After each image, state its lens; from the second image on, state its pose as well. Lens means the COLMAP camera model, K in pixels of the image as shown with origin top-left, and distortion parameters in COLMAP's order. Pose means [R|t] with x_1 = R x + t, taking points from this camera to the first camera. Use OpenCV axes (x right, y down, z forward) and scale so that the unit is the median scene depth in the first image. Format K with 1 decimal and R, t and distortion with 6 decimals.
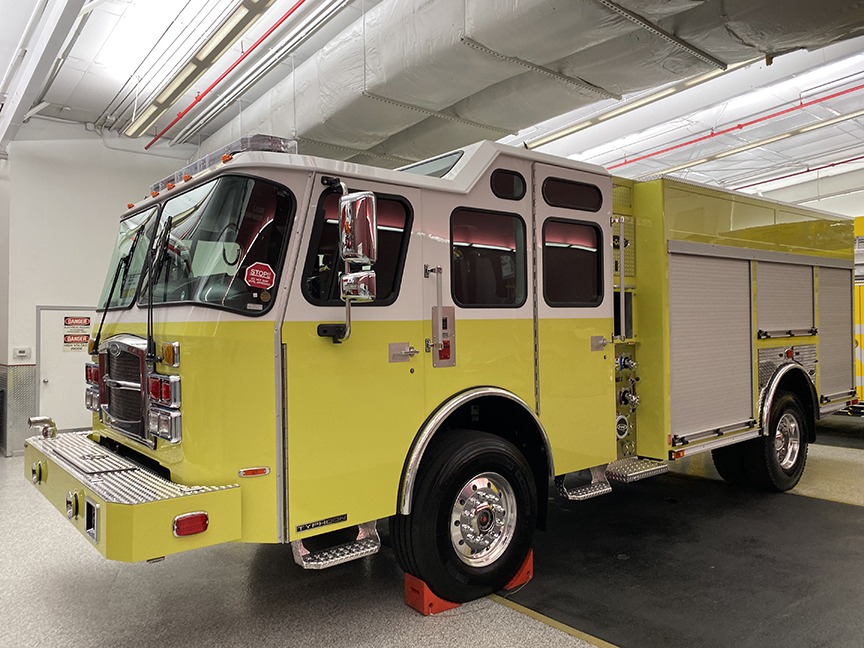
lens RADIAL K [[665.2, 0, 432.0], [0, 665.2, 324.0], [0, 0, 1]] dist [0.003620, -0.001153]
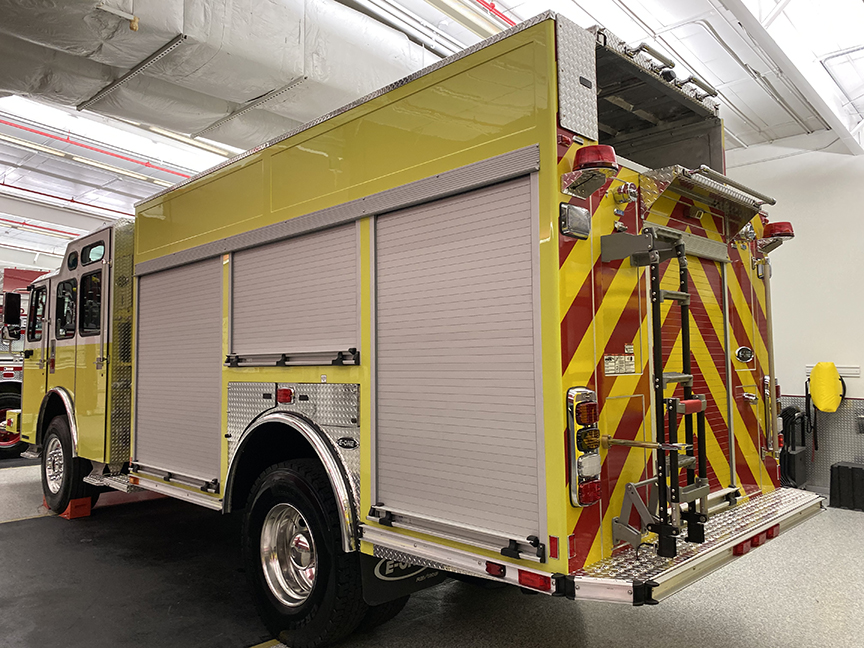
lens RADIAL K [[665.2, 0, 432.0], [0, 665.2, 324.0], [0, 0, 1]] dist [0.003620, -0.001153]
pose [[0.092896, -0.045931, -0.994616, 1.292347], [0.001648, 0.998941, -0.045977, 0.011376], [0.995674, 0.002631, 0.092873, 1.246834]]
